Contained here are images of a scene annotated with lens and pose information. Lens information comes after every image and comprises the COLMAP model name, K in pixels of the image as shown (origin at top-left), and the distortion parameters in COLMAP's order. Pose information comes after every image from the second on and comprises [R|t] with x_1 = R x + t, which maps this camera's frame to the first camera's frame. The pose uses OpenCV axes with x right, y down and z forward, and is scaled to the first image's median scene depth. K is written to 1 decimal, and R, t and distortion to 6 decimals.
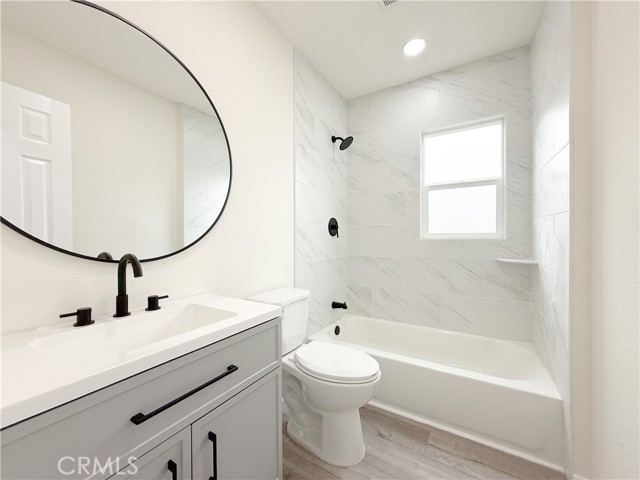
lens RADIAL K [[255.9, 0, 318.7], [0, 255.9, 240.2], [0, 0, 1]] dist [-0.001114, 0.000126]
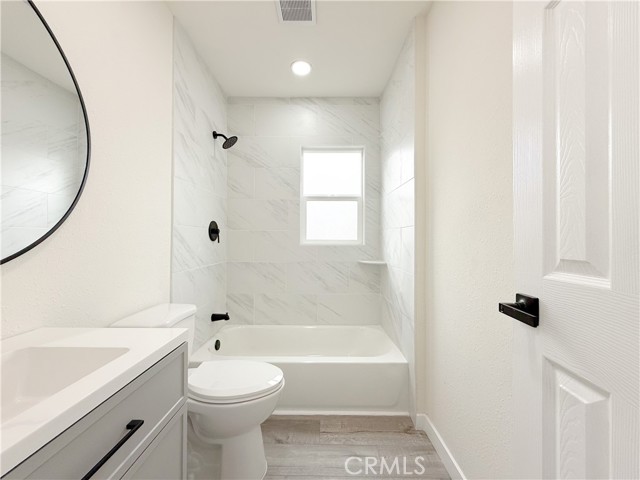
lens RADIAL K [[255.9, 0, 318.7], [0, 255.9, 240.2], [0, 0, 1]] dist [-0.001114, 0.000126]
pose [[0.855993, 0.010624, 0.516878, -0.115177], [-0.002914, 0.999872, -0.015725, -0.007718], [-0.516979, 0.011954, 0.855914, 0.040825]]
